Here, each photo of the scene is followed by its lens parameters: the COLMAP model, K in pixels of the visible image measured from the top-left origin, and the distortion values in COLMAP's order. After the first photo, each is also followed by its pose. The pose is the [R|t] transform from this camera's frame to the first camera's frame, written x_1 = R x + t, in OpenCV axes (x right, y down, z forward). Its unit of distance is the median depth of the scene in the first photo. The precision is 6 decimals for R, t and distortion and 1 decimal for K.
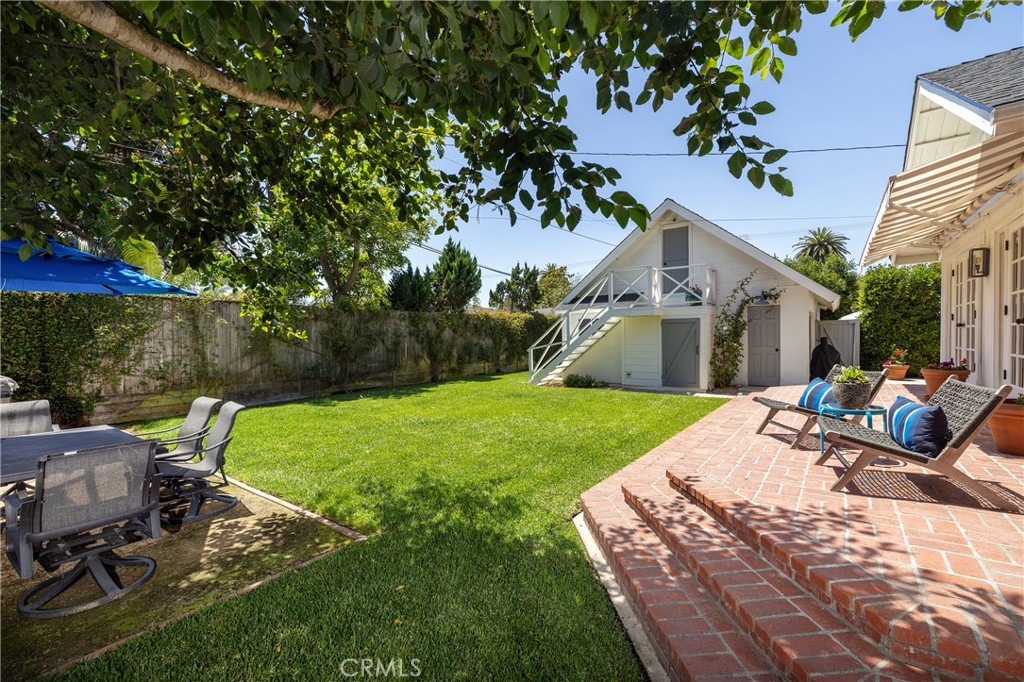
lens RADIAL K [[437.7, 0, 513.7], [0, 437.7, 343.7], [0, 0, 1]] dist [0.001287, 0.000138]
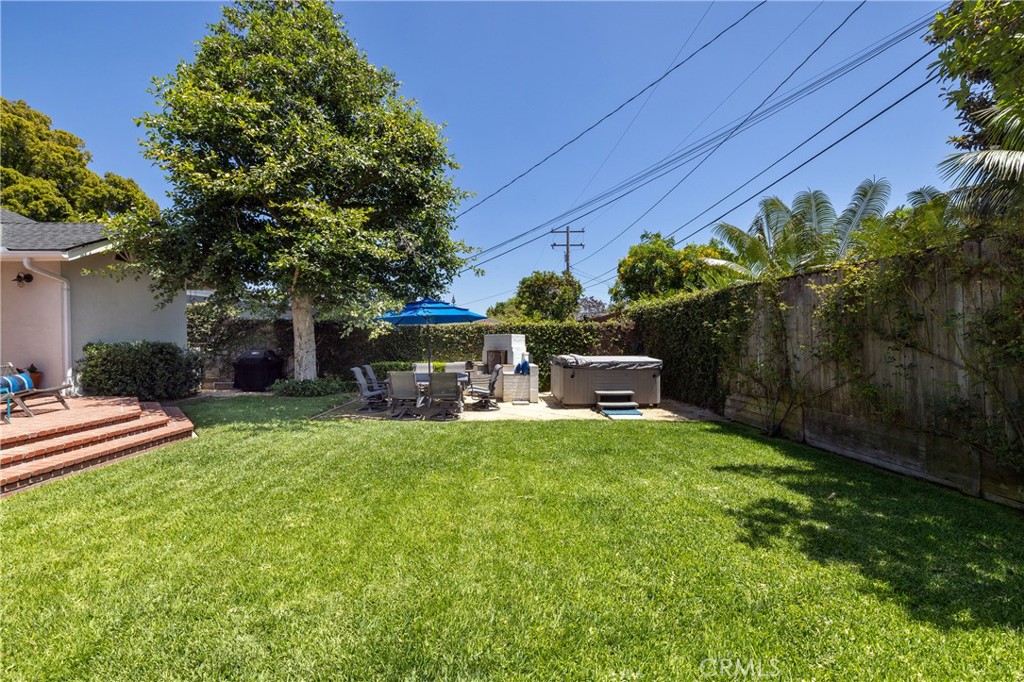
lens RADIAL K [[437.7, 0, 493.4], [0, 437.7, 341.8], [0, 0, 1]] dist [0.001287, 0.000138]
pose [[-0.788961, 0.021107, -0.614080, 0.085707], [0.007563, 0.999668, 0.024644, -0.016515], [0.614396, 0.014799, -0.788859, 1.176813]]
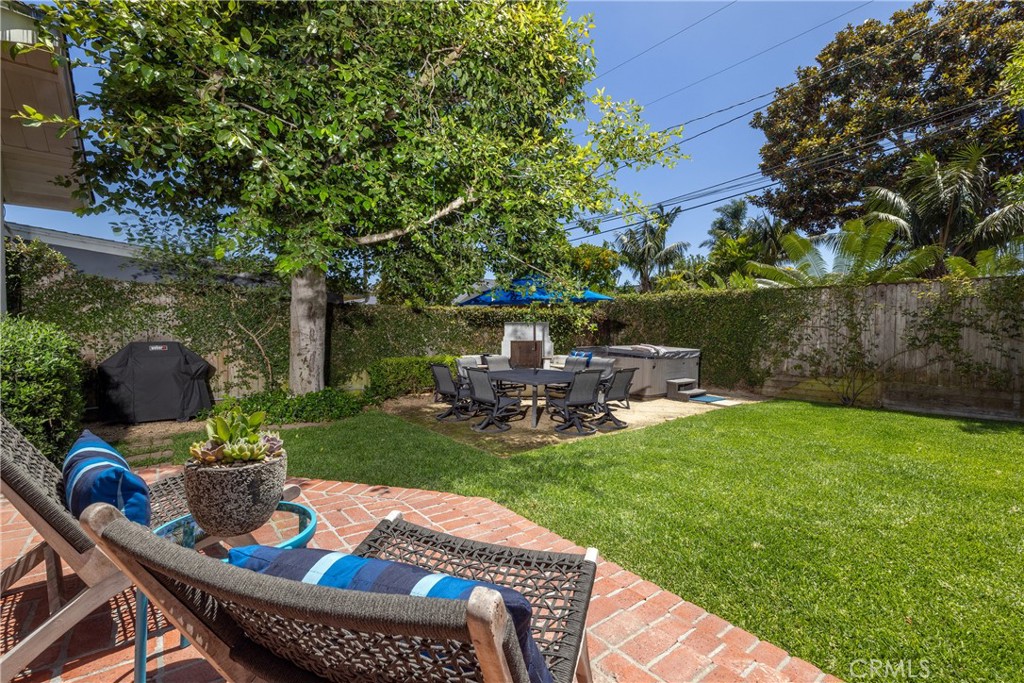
lens RADIAL K [[459.1, 0, 504.8], [0, 459.1, 346.3], [0, 0, 1]] dist [0.011630, 0.000826]
pose [[-0.250197, 0.046947, -0.967056, 0.397362], [-0.018899, 0.998397, 0.053358, -0.007465], [0.968010, 0.031626, -0.248909, 0.478366]]
